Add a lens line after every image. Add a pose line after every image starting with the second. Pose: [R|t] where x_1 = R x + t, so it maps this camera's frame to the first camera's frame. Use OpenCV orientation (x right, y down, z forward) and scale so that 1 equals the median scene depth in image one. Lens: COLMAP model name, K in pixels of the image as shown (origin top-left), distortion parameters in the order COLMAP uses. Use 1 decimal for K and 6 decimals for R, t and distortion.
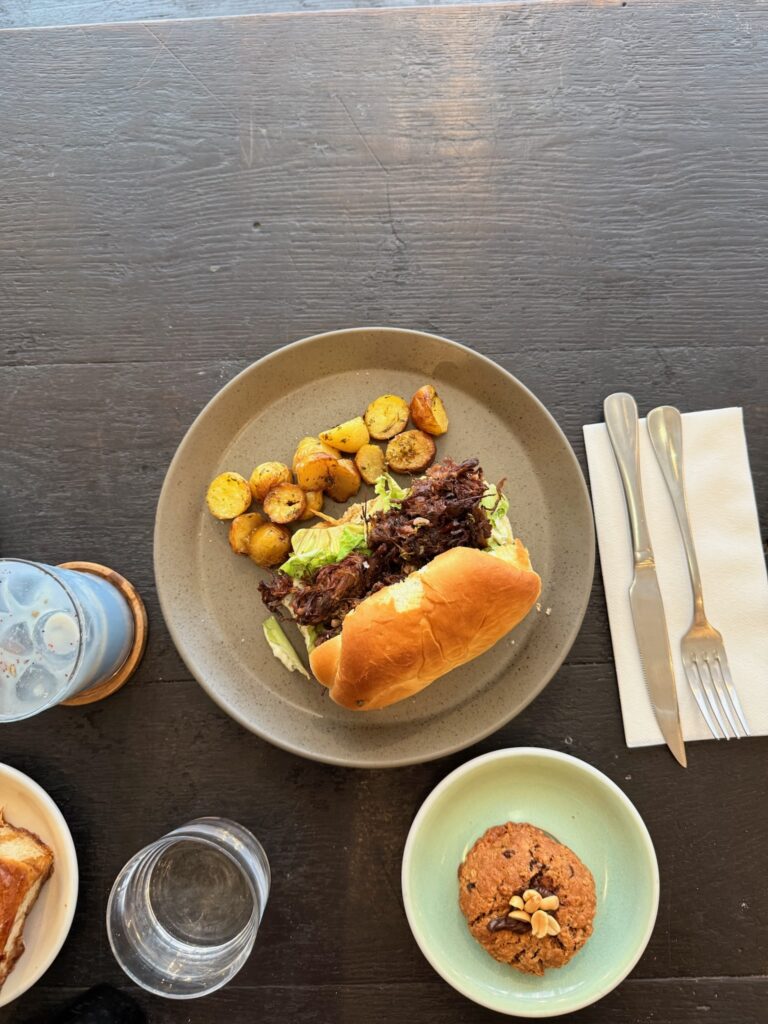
lens RADIAL K [[716.6, 0, 384.2], [0, 716.6, 509.8], [0, 0, 1]] dist [-0.030575, 0.008896]
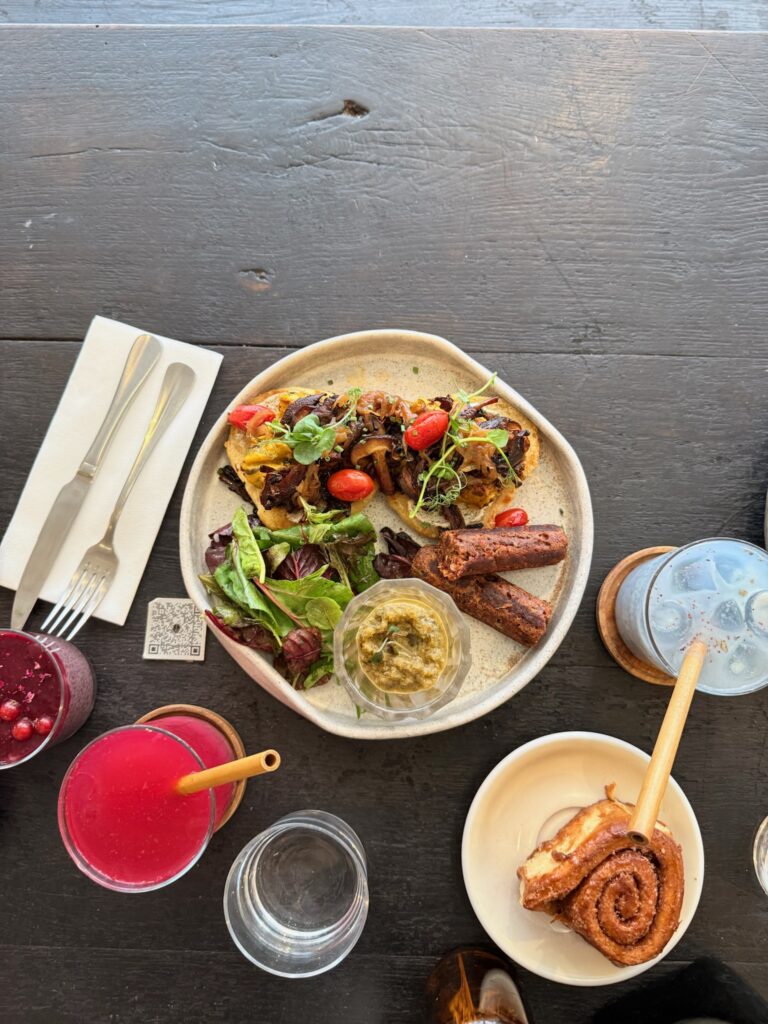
lens RADIAL K [[716.6, 0, 384.8], [0, 716.6, 511.8], [0, 0, 1]] dist [-0.030575, 0.008896]
pose [[0.998881, 0.043858, 0.017726, -0.803323], [-0.043635, 0.998966, -0.012776, 0.050206], [-0.018268, 0.011988, 0.999761, -0.021874]]
